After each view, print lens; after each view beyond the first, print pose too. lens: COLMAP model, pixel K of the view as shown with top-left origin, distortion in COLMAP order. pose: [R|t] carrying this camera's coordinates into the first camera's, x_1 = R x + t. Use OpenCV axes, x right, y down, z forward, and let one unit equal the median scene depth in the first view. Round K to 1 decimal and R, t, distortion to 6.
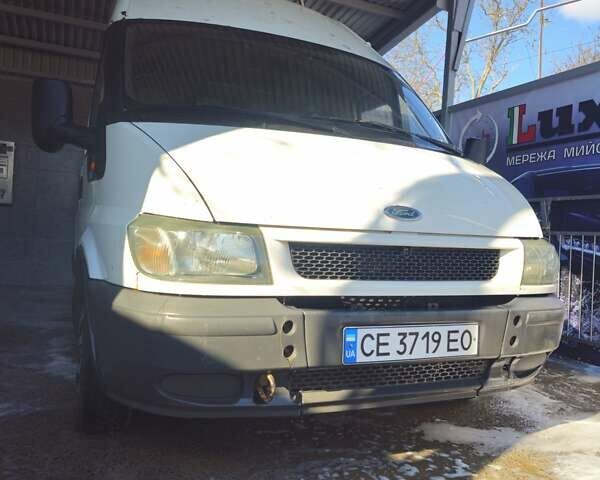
lens RADIAL K [[535.7, 0, 312.8], [0, 535.7, 229.7], [0, 0, 1]] dist [0.075150, -0.092984]
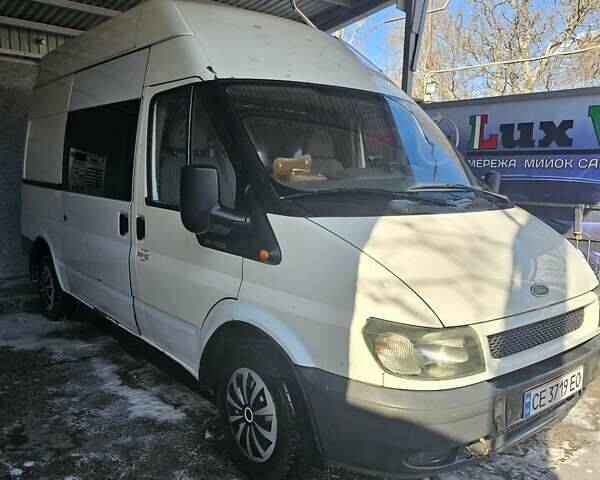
lens RADIAL K [[535.7, 0, 304.4], [0, 535.7, 237.3], [0, 0, 1]] dist [0.075150, -0.092984]
pose [[0.964494, -0.058737, 0.257490, -0.713671], [0.022045, 0.989458, 0.143135, -0.361767], [-0.263183, -0.132377, 0.955621, -0.065744]]
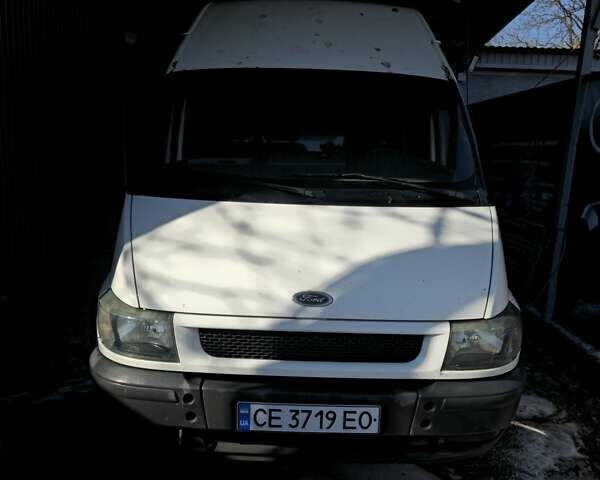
lens RADIAL K [[535.7, 0, 300.4], [0, 535.7, 241.2], [0, 0, 1]] dist [0.075150, -0.092984]
pose [[0.914469, 0.057541, -0.400545, 0.590302], [0.008854, 0.986756, 0.161970, -0.331592], [0.404560, -0.151663, 0.901848, 0.029564]]
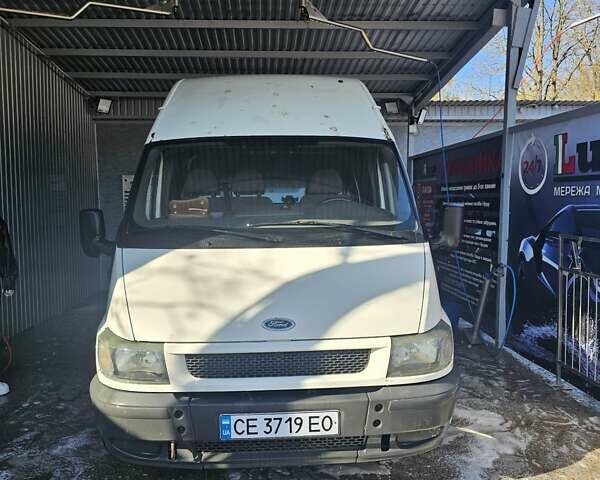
lens RADIAL K [[535.7, 0, 295.2], [0, 535.7, 244.2], [0, 0, 1]] dist [0.075150, -0.092984]
pose [[0.930687, -0.023377, -0.365068, 0.712878], [0.055338, 0.995468, 0.077333, -0.337124], [0.361606, -0.092176, 0.927763, -0.197670]]
